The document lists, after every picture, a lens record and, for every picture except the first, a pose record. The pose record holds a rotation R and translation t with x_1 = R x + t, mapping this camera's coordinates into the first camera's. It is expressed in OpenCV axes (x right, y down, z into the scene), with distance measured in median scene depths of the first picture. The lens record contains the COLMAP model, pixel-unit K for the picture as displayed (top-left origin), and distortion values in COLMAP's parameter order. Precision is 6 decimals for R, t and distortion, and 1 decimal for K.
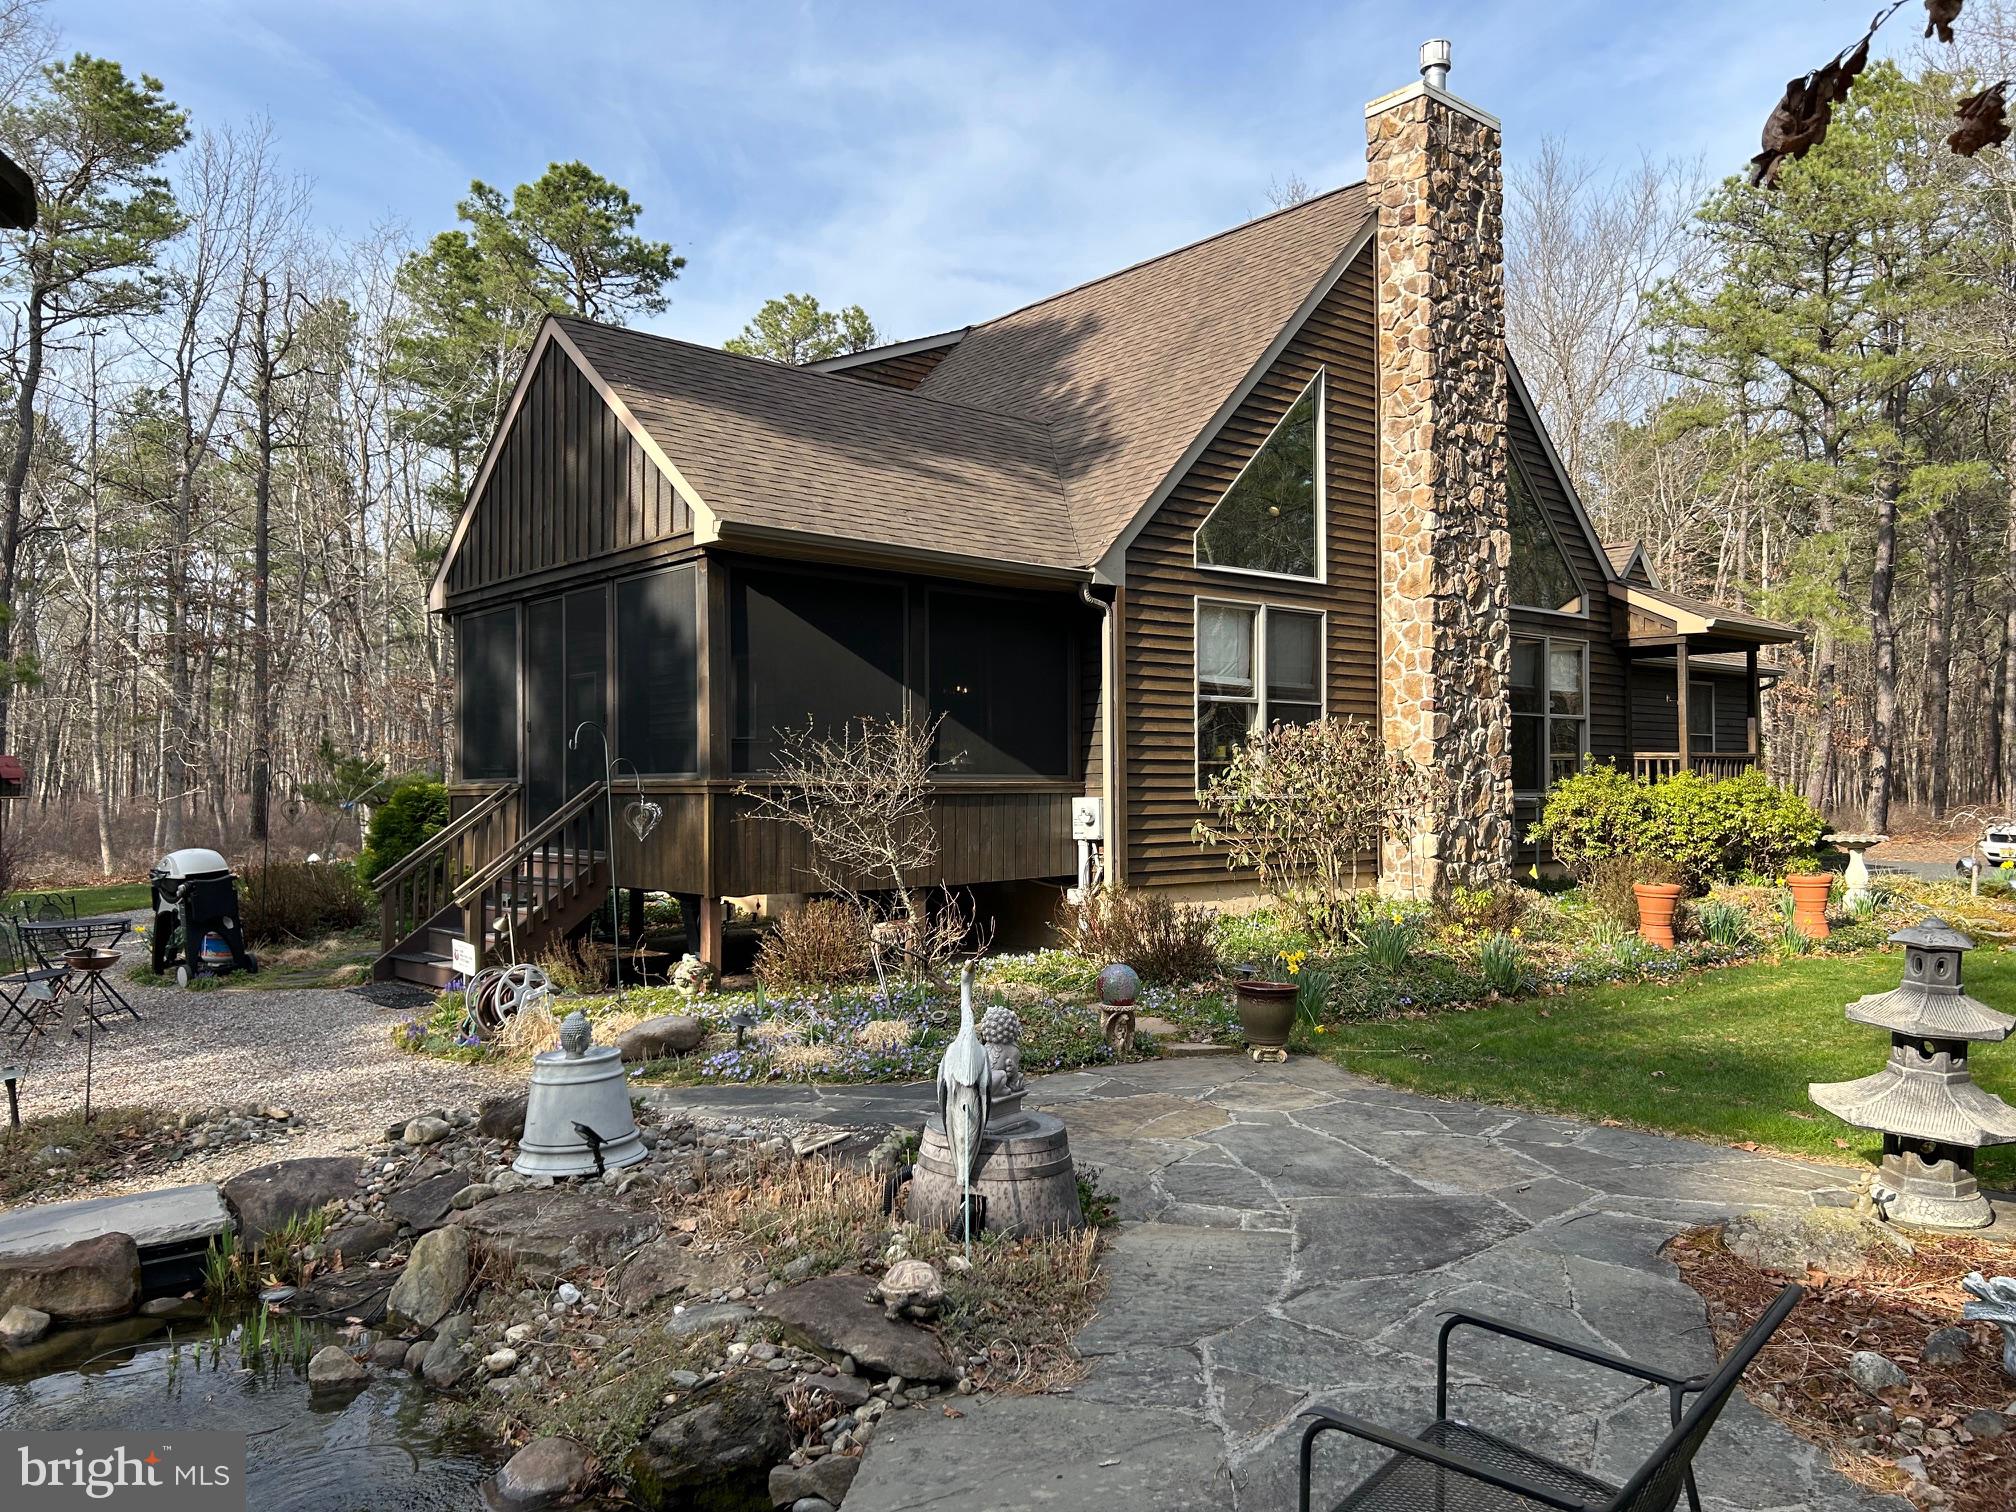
lens RADIAL K [[1553.6, 0, 1001.2], [0, 1553.6, 758.8], [0, 0, 1]] dist [0.047809, -0.056526]
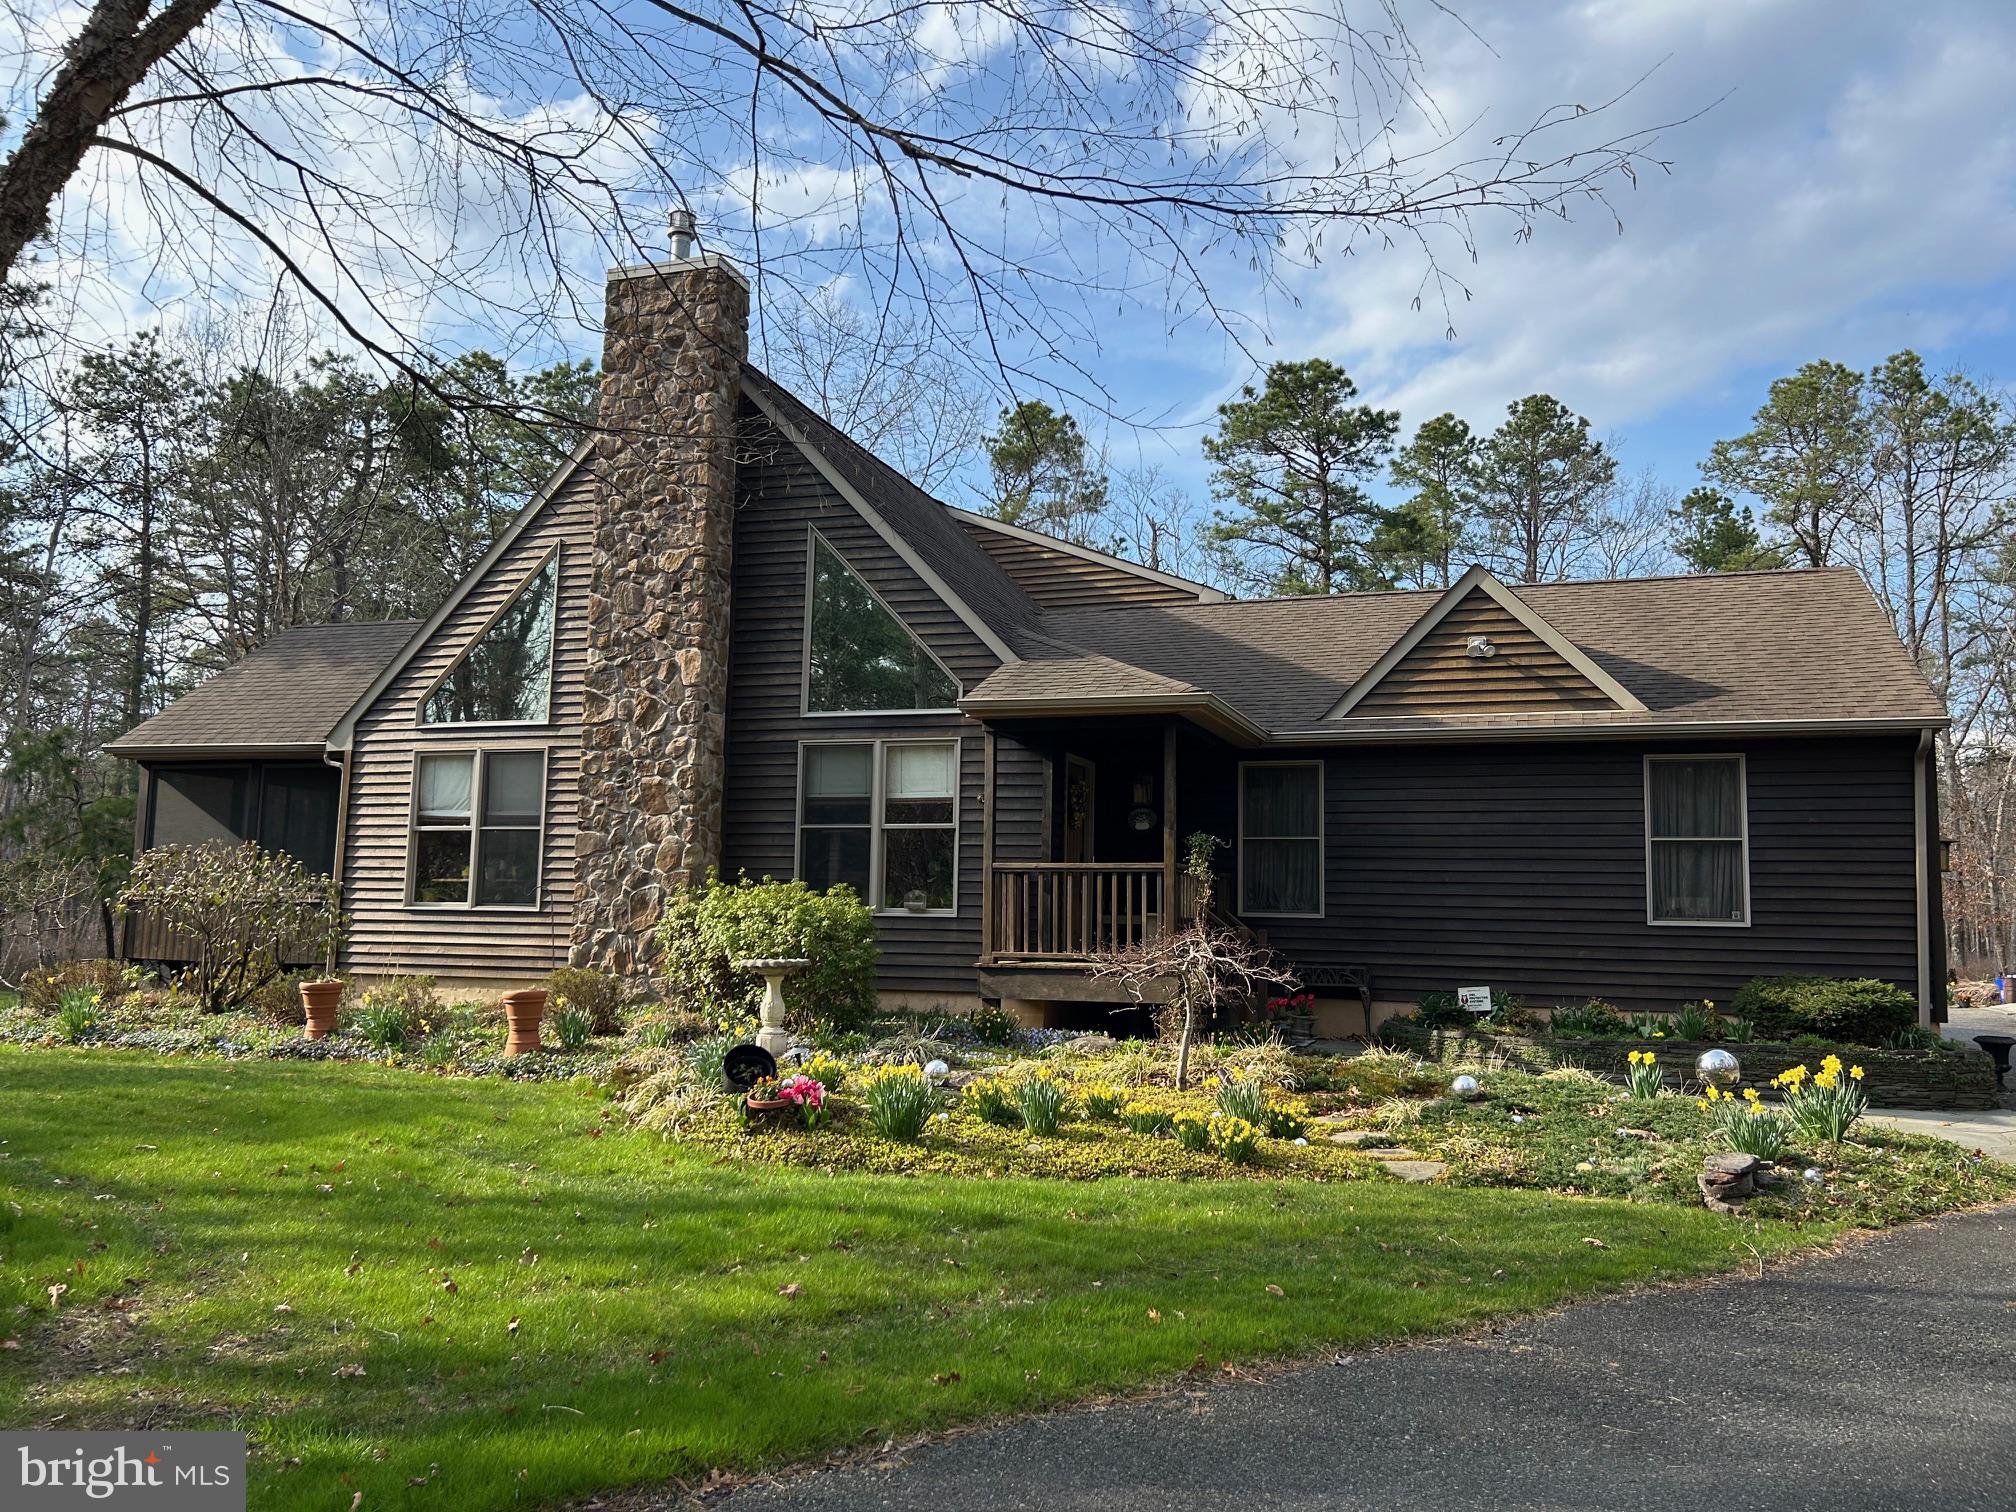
lens RADIAL K [[1553.6, 0, 1007.6], [0, 1553.6, 761.4], [0, 0, 1]] dist [0.047809, -0.056526]
pose [[0.480073, -0.081311, -0.873452, 1.326402], [-0.008859, 0.995195, -0.097513, 0.024331], [0.877184, 0.054551, 0.477046, 0.718353]]
